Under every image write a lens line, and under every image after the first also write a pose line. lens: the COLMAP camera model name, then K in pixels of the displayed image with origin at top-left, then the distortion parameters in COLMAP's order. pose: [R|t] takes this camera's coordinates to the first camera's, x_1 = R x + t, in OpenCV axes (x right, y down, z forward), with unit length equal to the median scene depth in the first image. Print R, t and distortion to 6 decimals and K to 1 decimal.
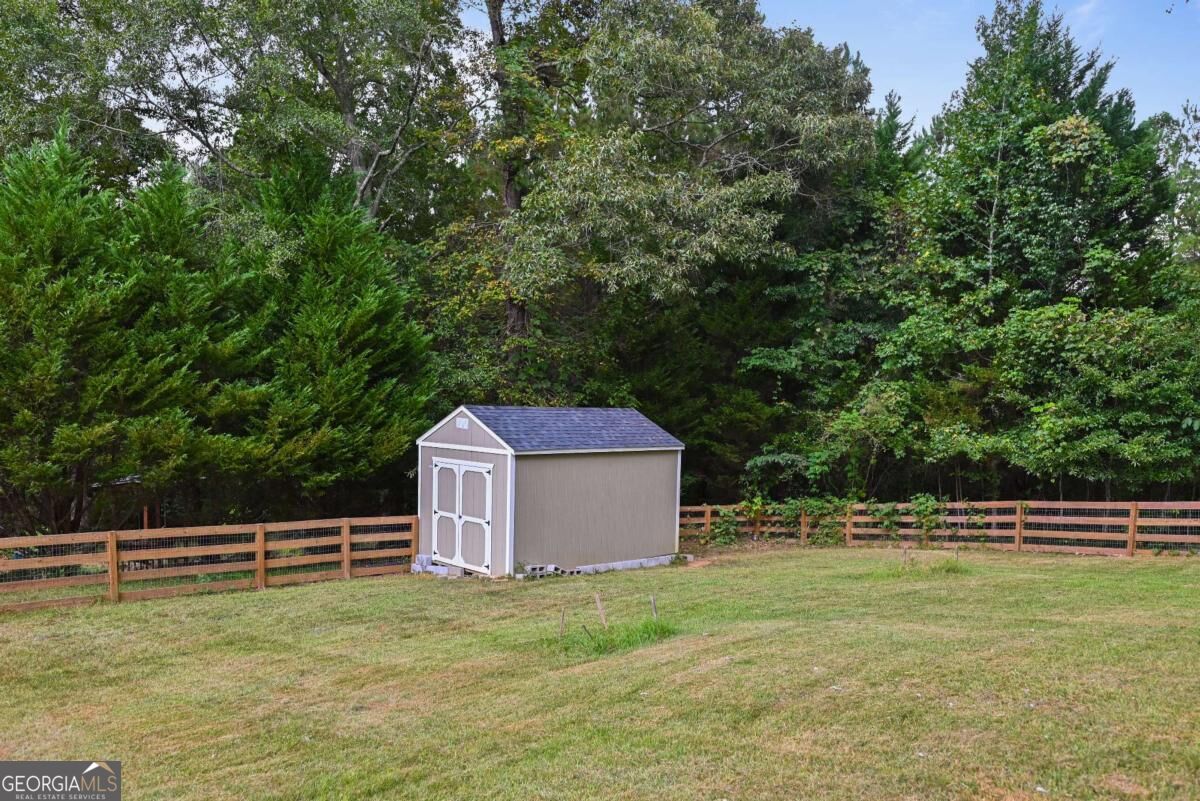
lens RADIAL K [[842.6, 0, 606.9], [0, 842.6, 444.0], [0, 0, 1]] dist [-0.002627, -0.003743]
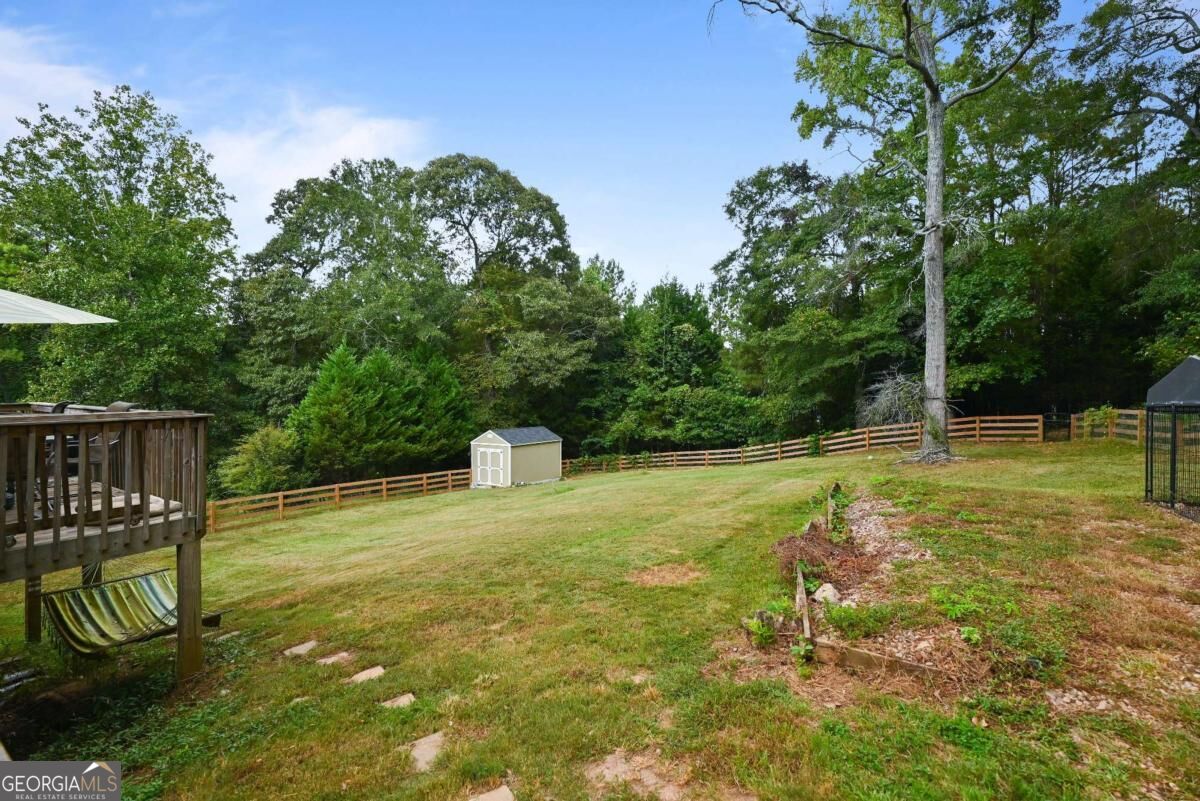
lens RADIAL K [[484.4, 0, 600.0], [0, 484.4, 400.5], [0, 0, 1]] dist [-0.000040, -0.000034]
pose [[0.974579, -0.028980, 0.222163, -0.140637], [0.040543, 0.998040, -0.047665, -0.043454], [-0.220346, 0.055461, 0.973844, -0.621112]]
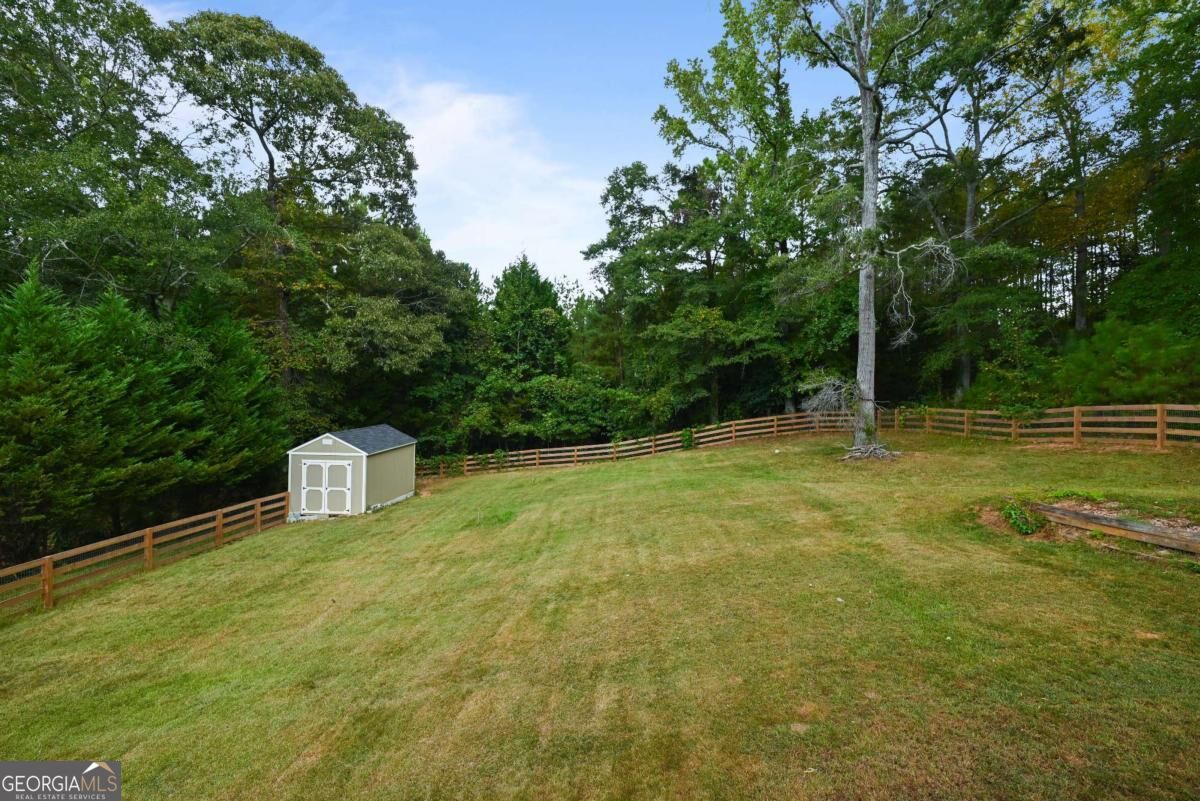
lens RADIAL K [[479.6, 0, 608.9], [0, 479.6, 384.2], [0, 0, 1]] dist [-0.001137, -0.000281]
pose [[0.717360, -0.007037, 0.696668, -0.405935], [0.038039, 0.998853, -0.029080, -0.086316], [-0.695664, 0.047362, 0.716804, -0.251067]]
